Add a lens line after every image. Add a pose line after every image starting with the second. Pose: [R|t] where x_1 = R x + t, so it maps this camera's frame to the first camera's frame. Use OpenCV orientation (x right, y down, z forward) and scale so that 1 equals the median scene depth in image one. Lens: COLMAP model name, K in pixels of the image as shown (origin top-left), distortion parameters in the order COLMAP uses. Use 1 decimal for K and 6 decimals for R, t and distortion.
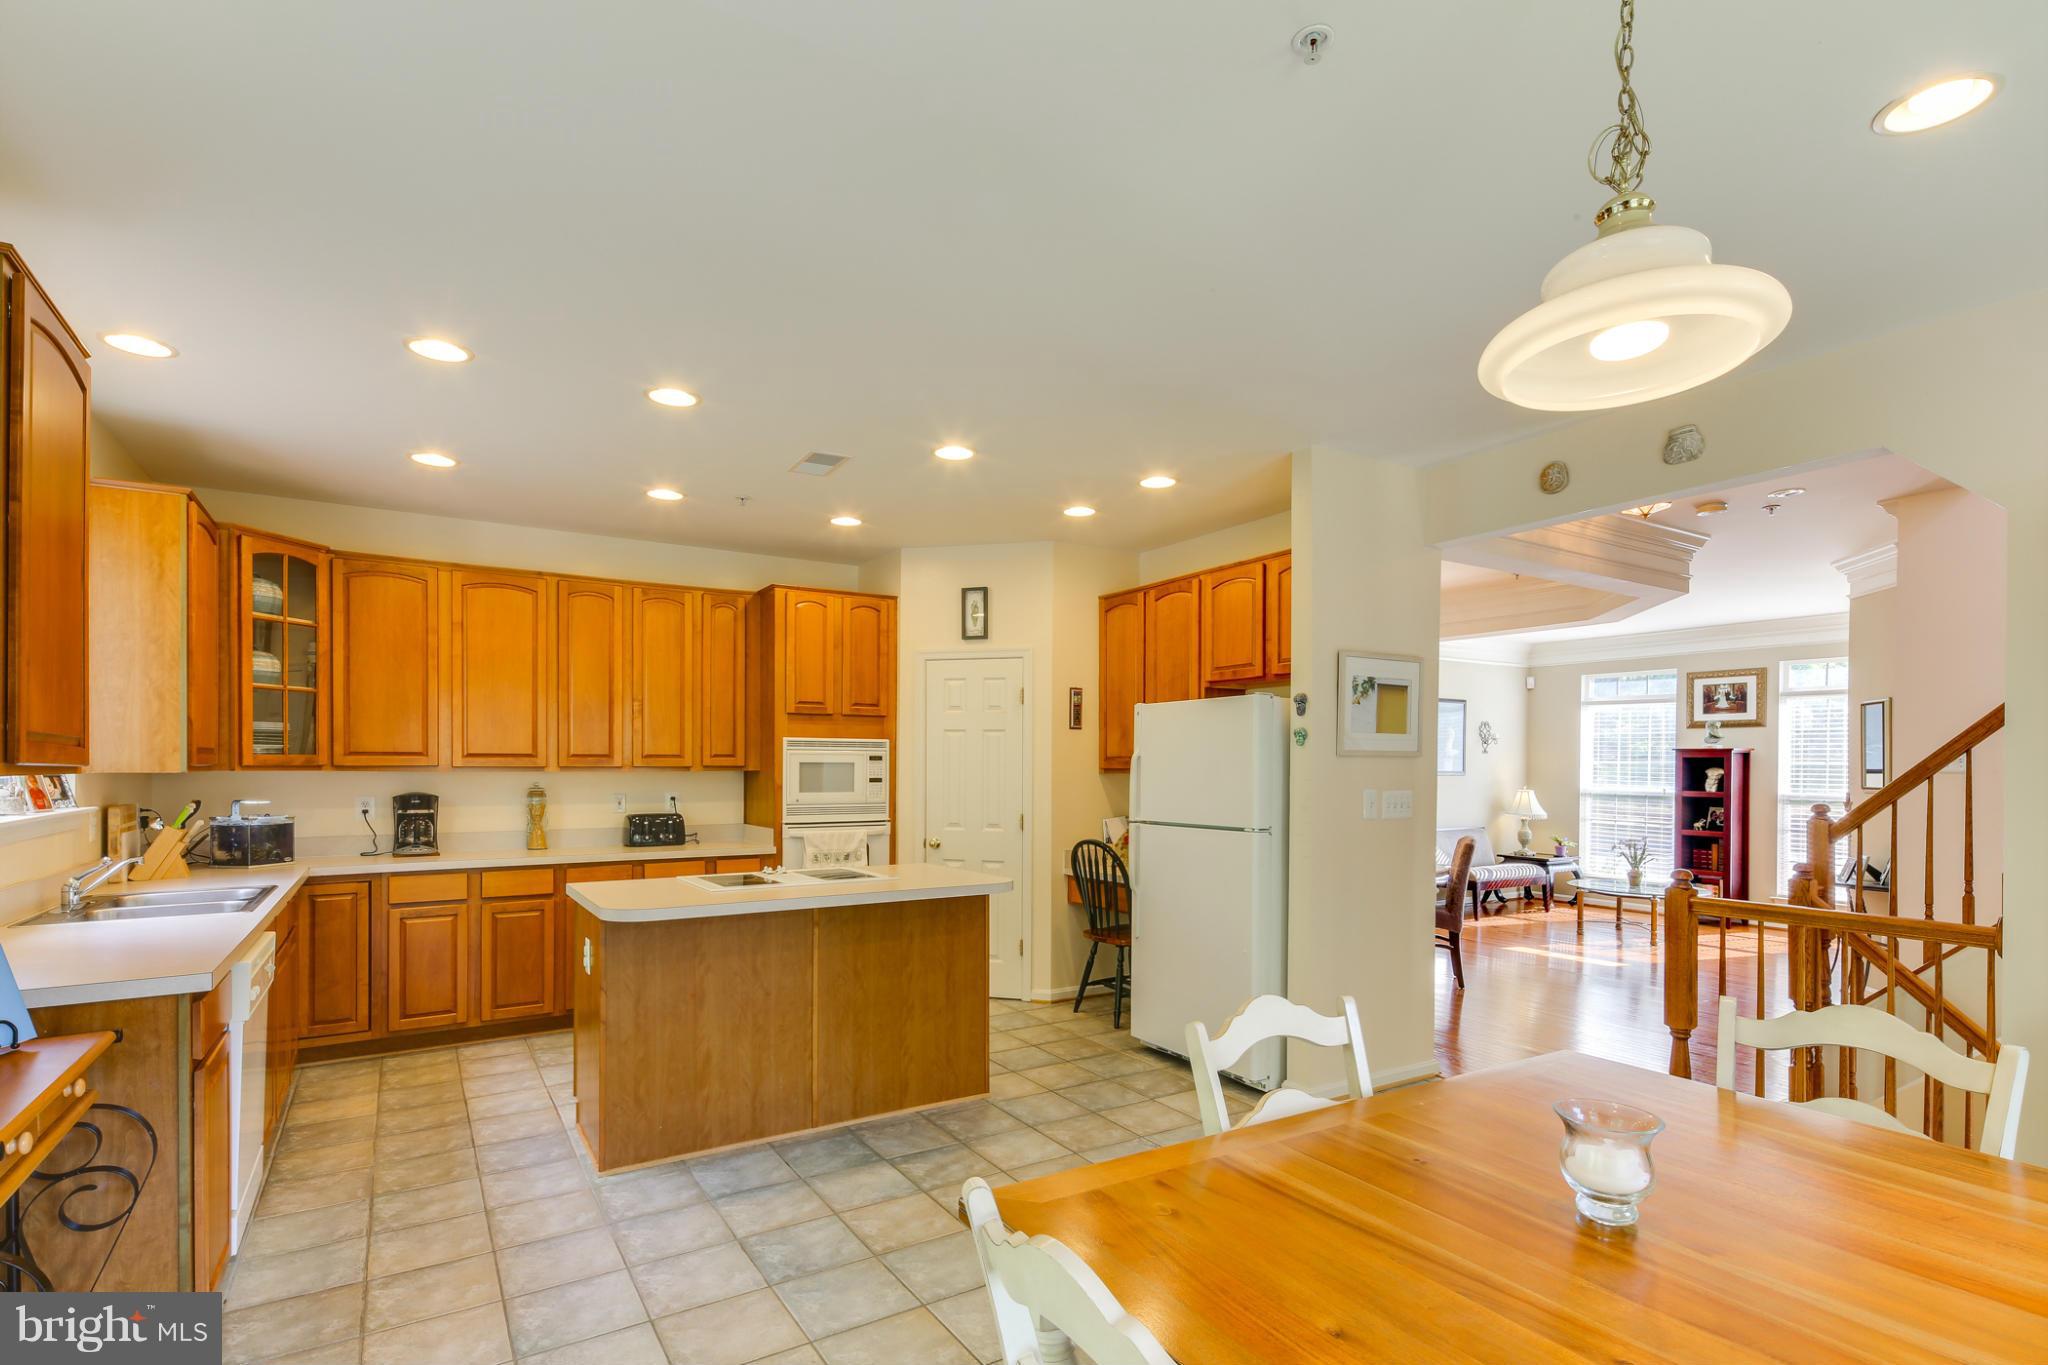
lens RADIAL K [[988.3, 0, 999.8], [0, 988.3, 767.0], [0, 0, 1]] dist [0.029370, -0.012533]
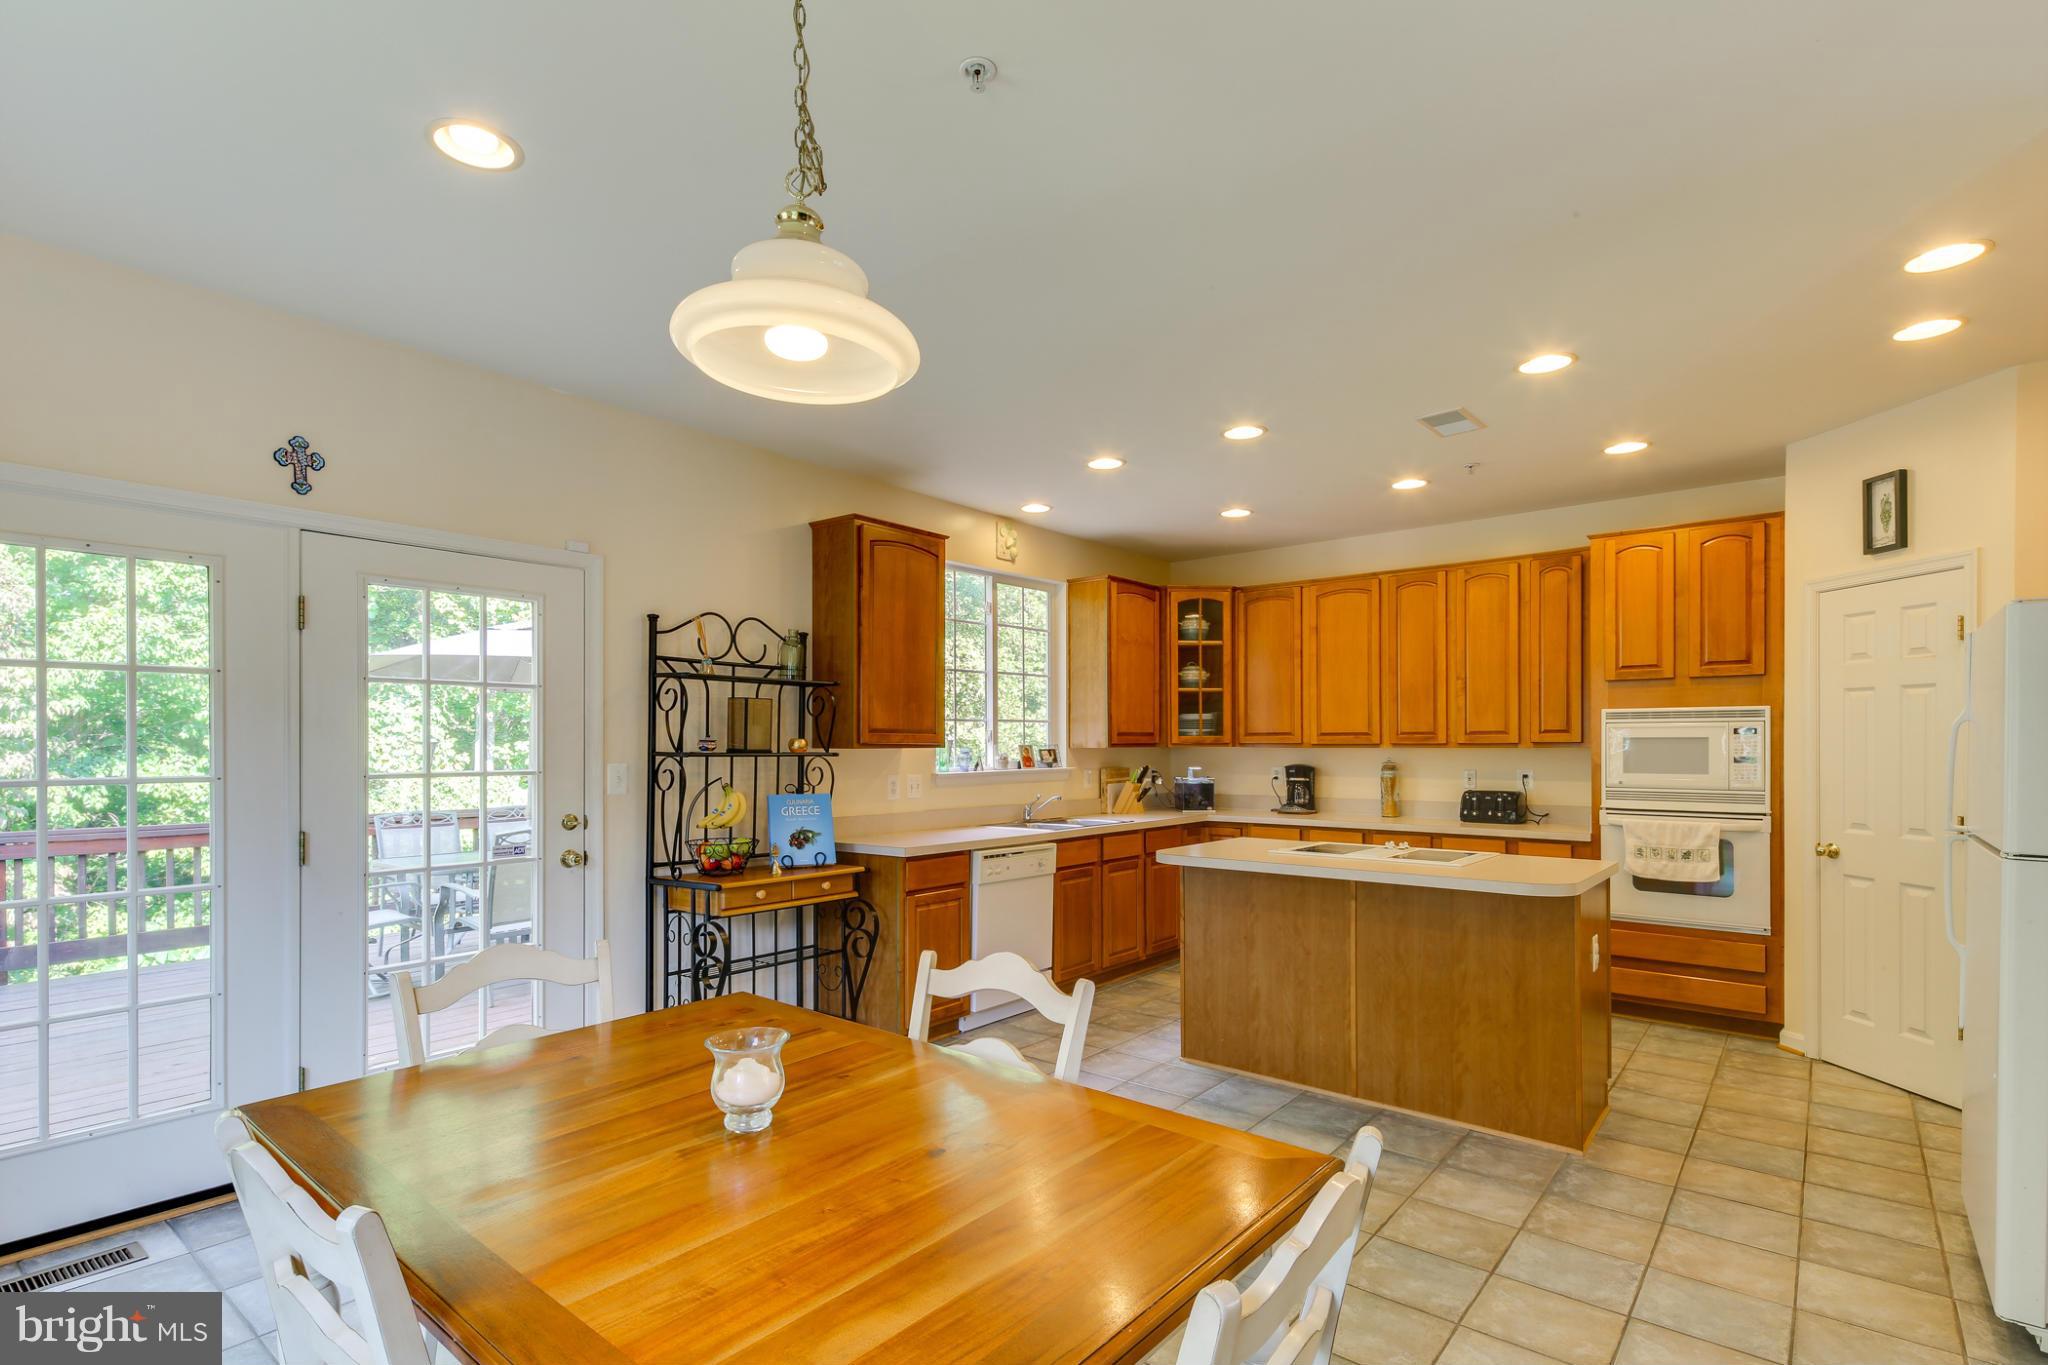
lens RADIAL K [[988.3, 0, 1017.6], [0, 988.3, 746.7], [0, 0, 1]] dist [0.029370, -0.012533]
pose [[0.319026, -0.000465, -0.947746, 0.511629], [0.001794, 0.999998, 0.000113, 0.002403], [0.947744, -0.001737, 0.319027, 0.265372]]
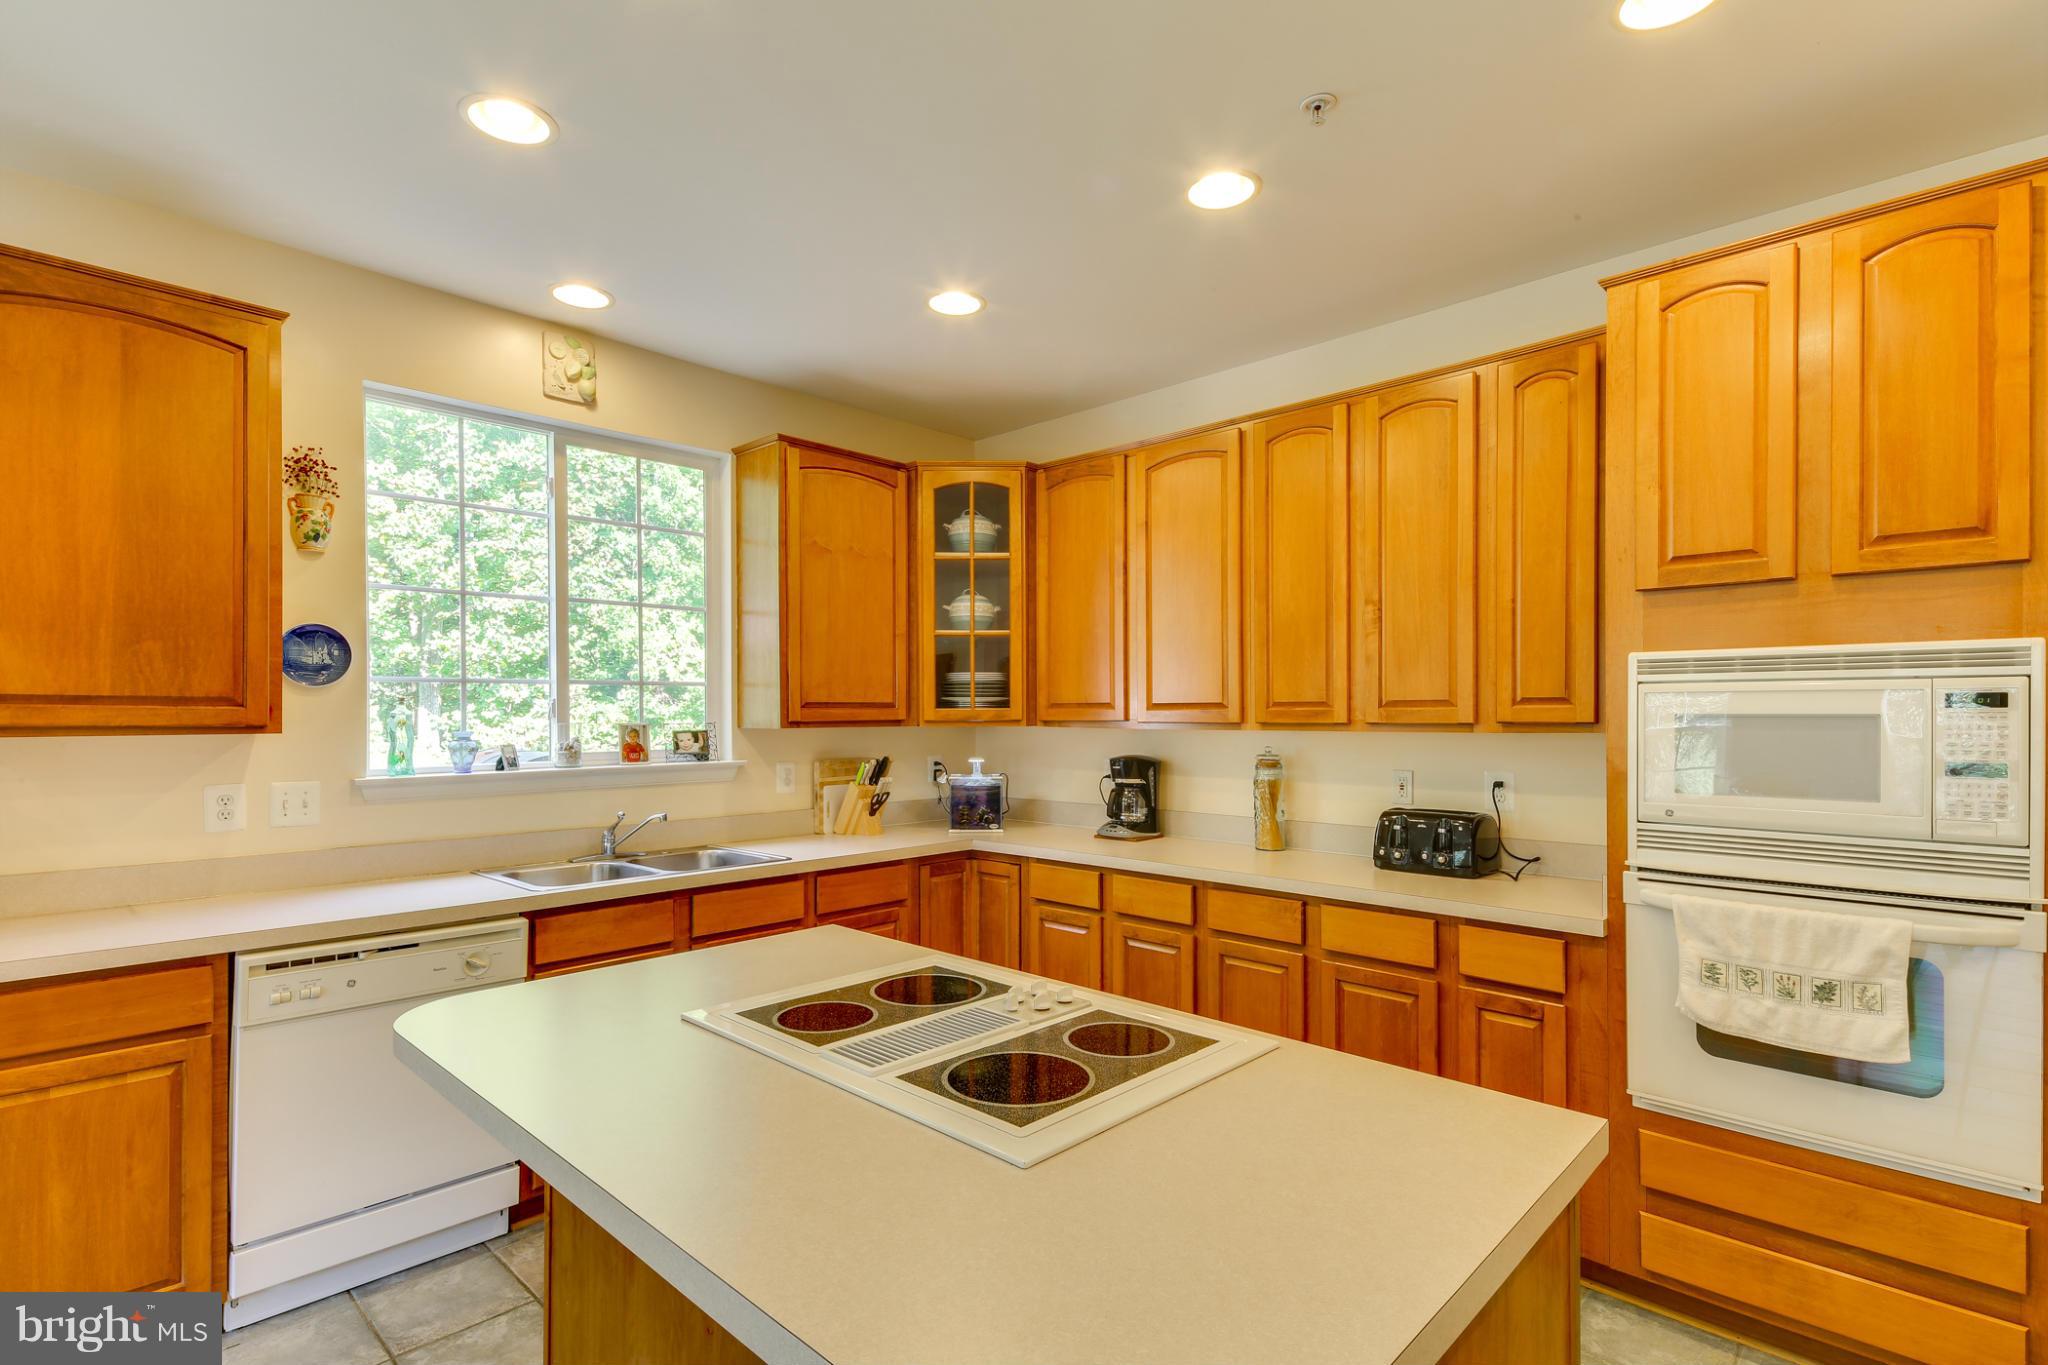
lens RADIAL K [[988.3, 0, 1017.5], [0, 988.3, 719.1], [0, 0, 1]] dist [0.029370, -0.012533]
pose [[0.245816, 0.002535, -0.969313, 0.129890], [0.001070, 0.999995, 0.002887, -0.004966], [0.969316, -0.001746, 0.245813, 0.751308]]
